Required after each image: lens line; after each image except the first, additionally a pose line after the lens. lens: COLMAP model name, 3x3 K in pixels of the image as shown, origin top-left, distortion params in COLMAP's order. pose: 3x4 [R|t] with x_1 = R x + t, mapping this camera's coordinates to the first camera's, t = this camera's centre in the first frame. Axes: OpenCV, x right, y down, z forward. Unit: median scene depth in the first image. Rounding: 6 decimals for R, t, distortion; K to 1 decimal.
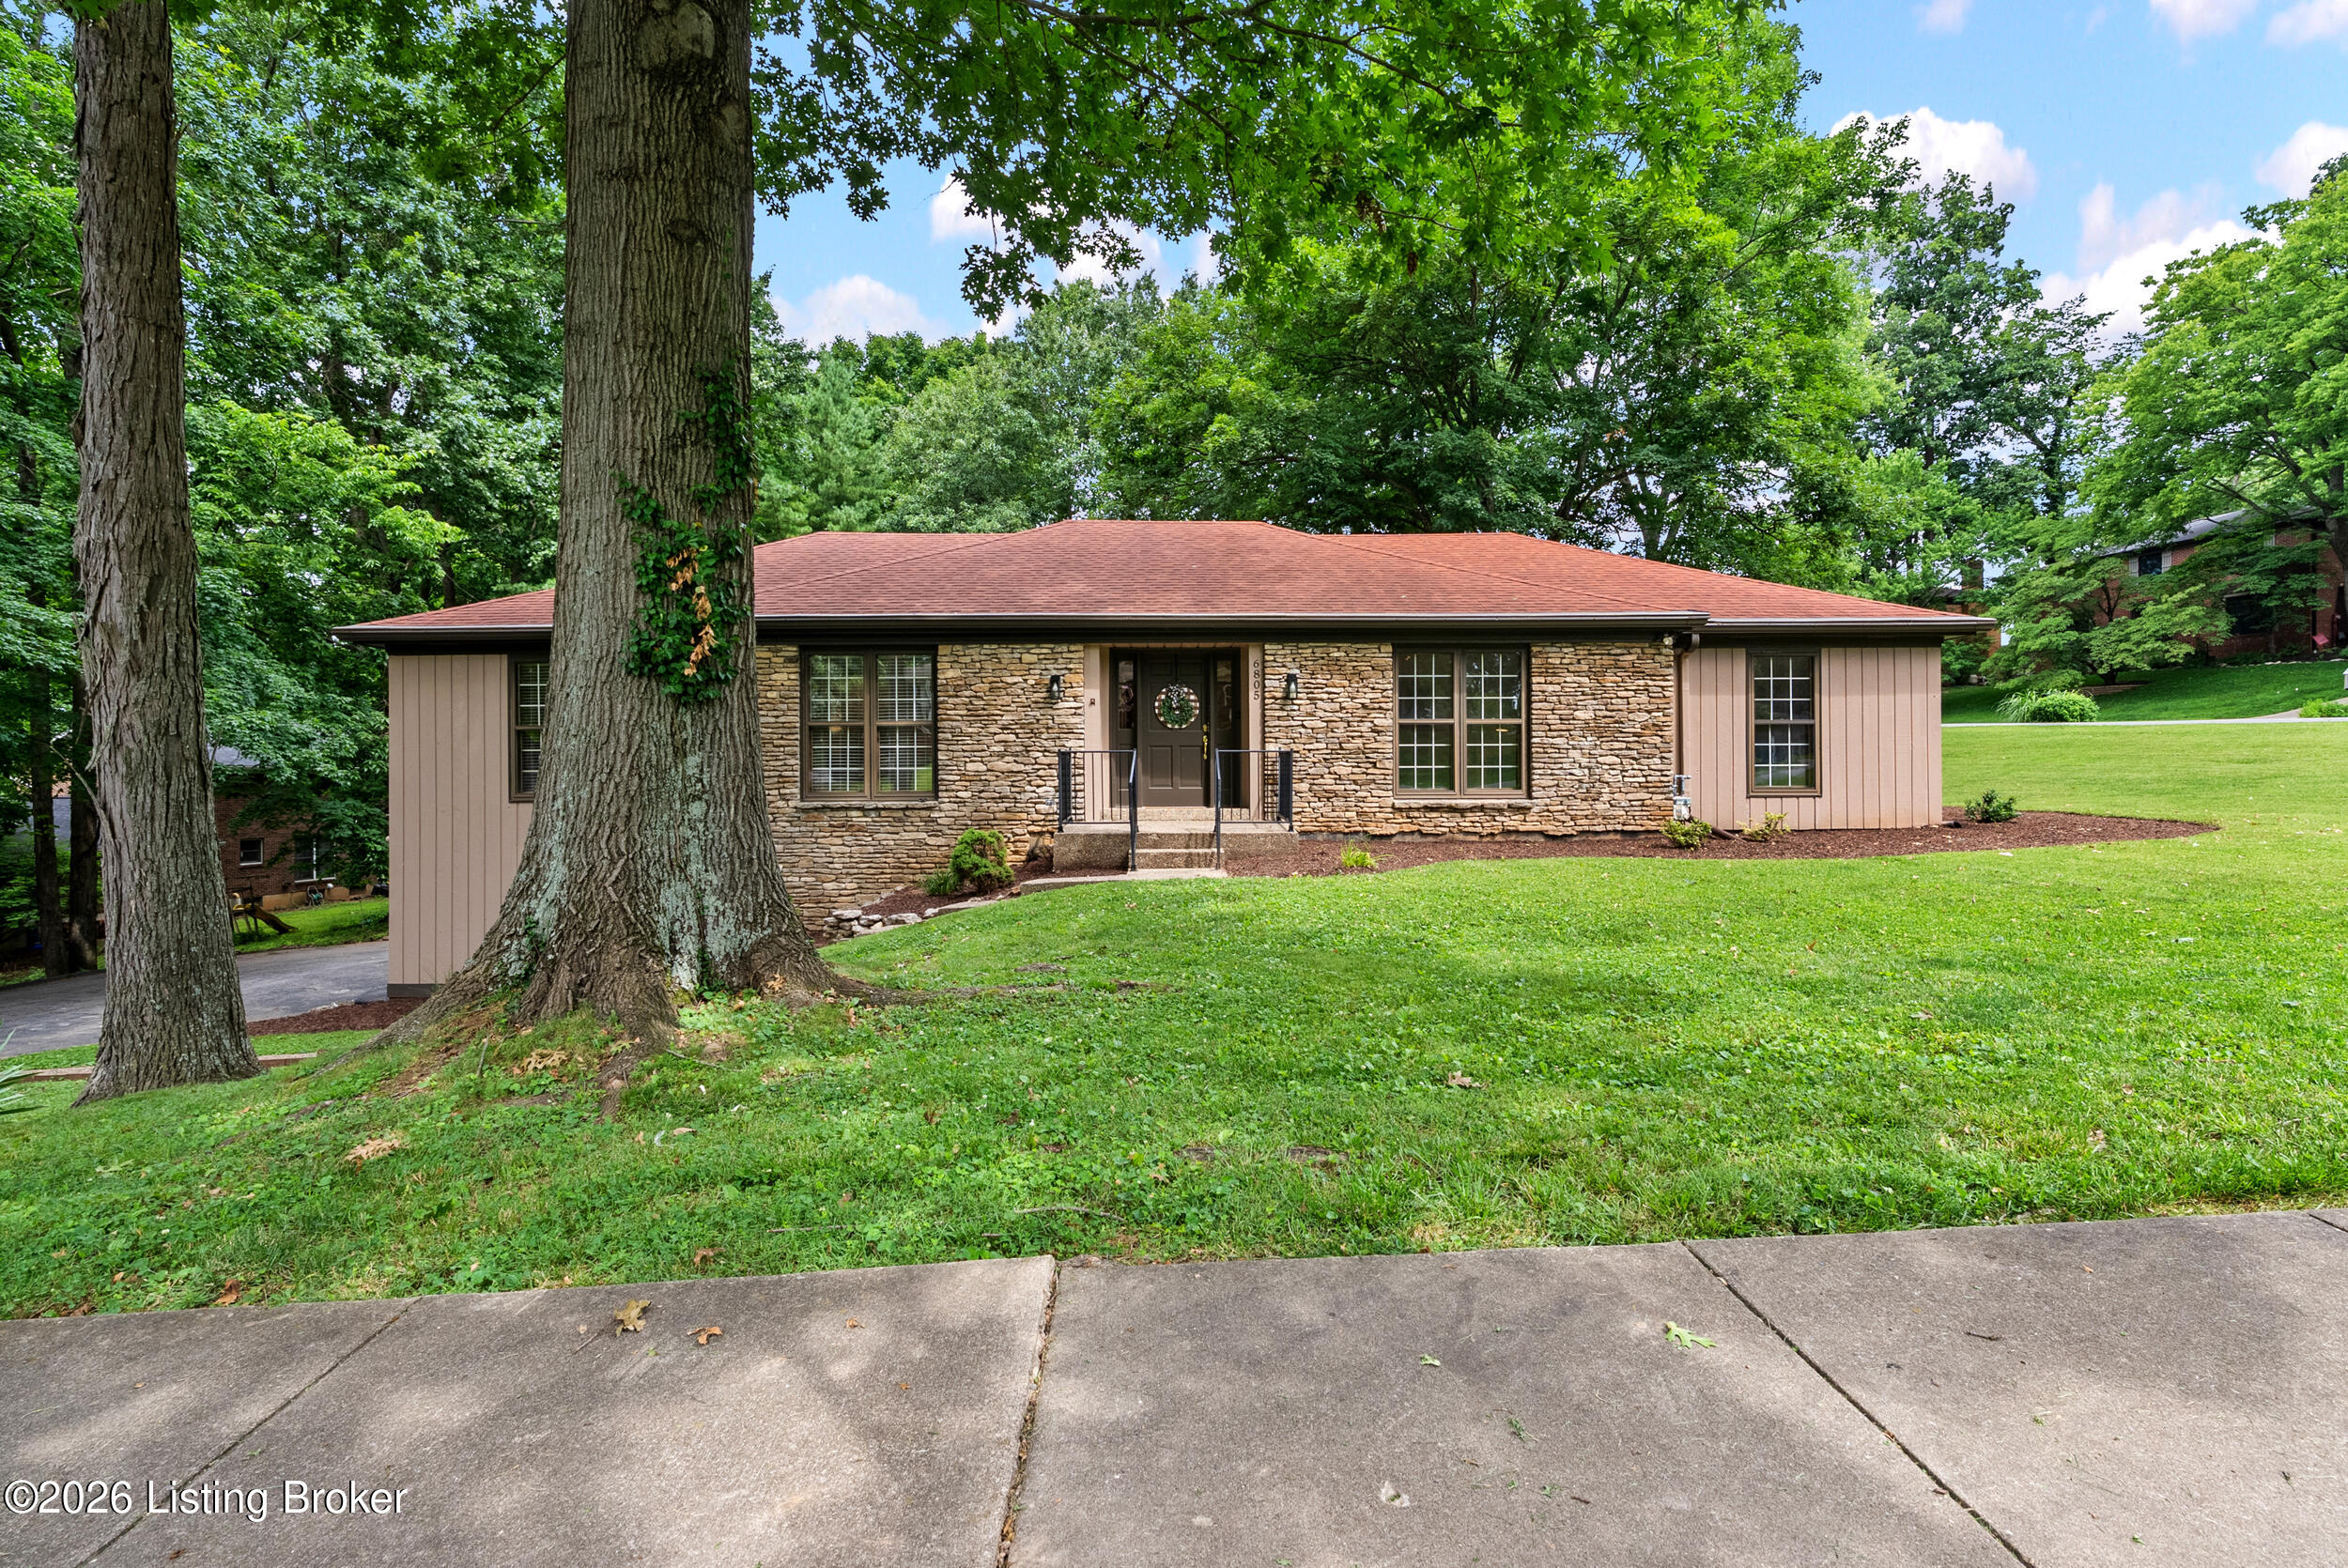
lens RADIAL K [[1078.6, 0, 1173.8], [0, 1078.6, 779.5], [0, 0, 1]] dist [0.002306, 0.000919]
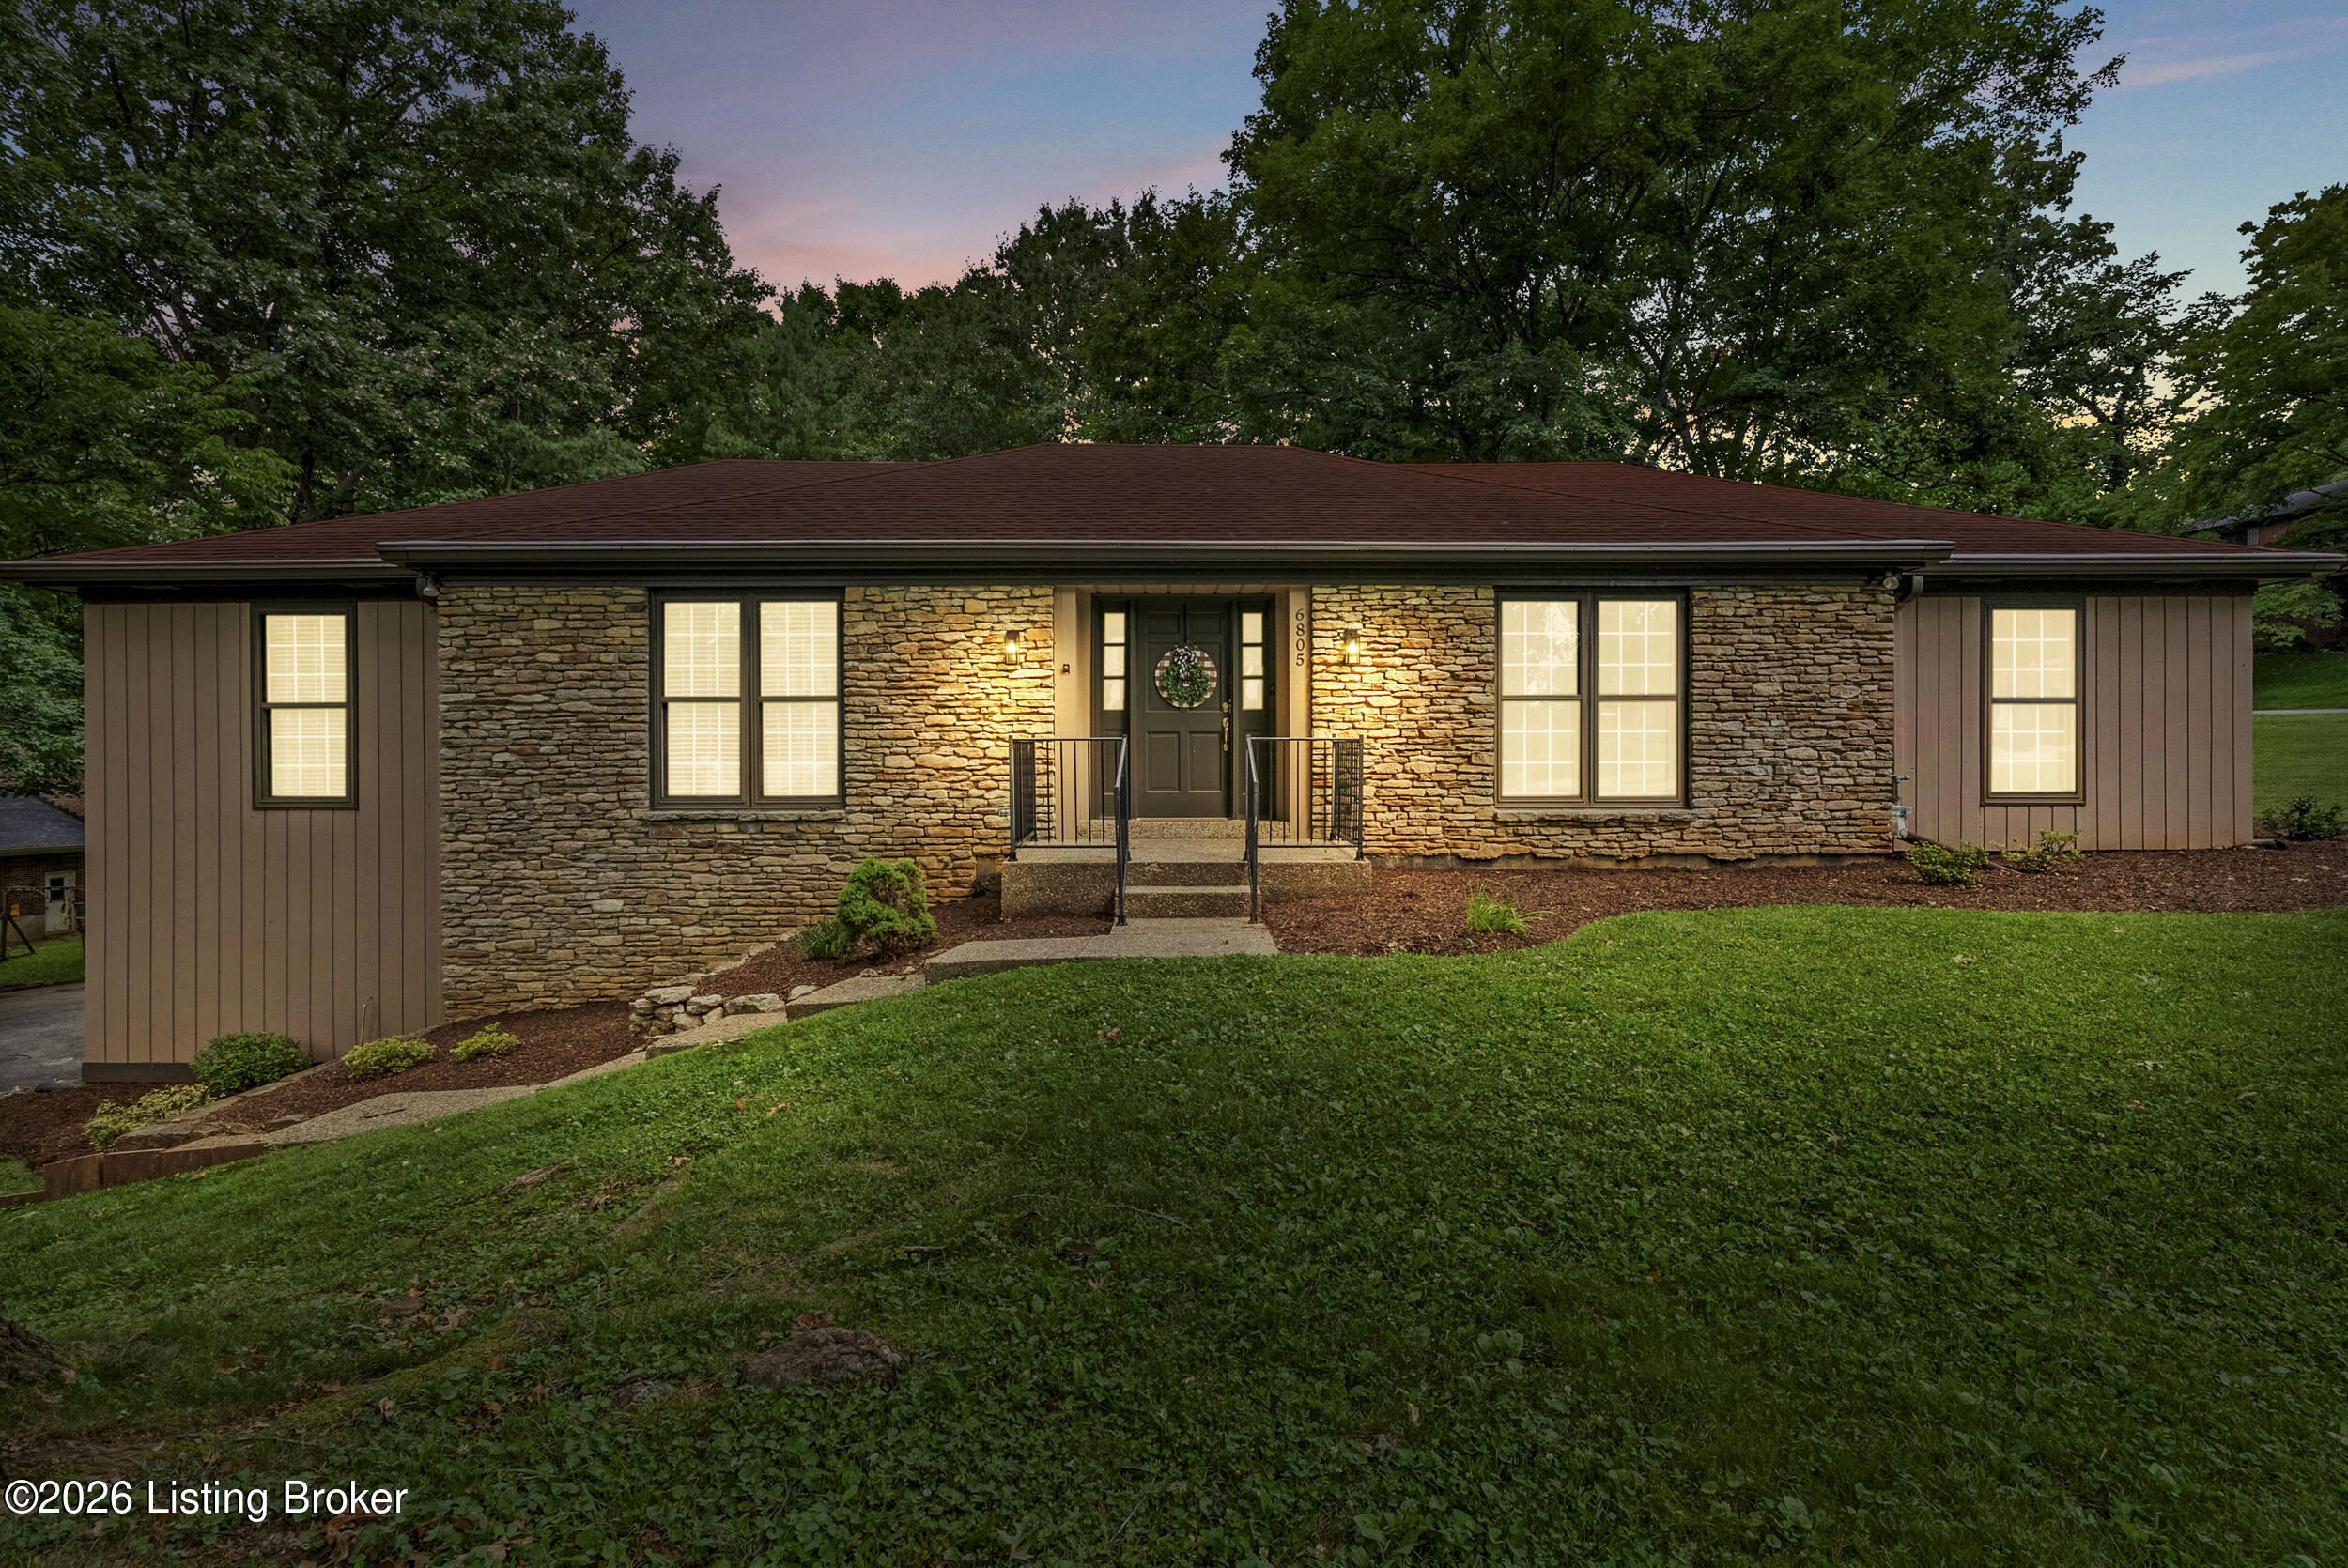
lens RADIAL K [[1078.6, 0, 1172.6], [0, 1078.6, 777.4], [0, 0, 1]] dist [0.002306, 0.000919]
pose [[0.999998, 0.001776, -0.000377, -0.005341], [-0.001774, 0.999985, 0.005198, -0.004707], [0.000387, -0.005197, 0.999986, 0.272140]]
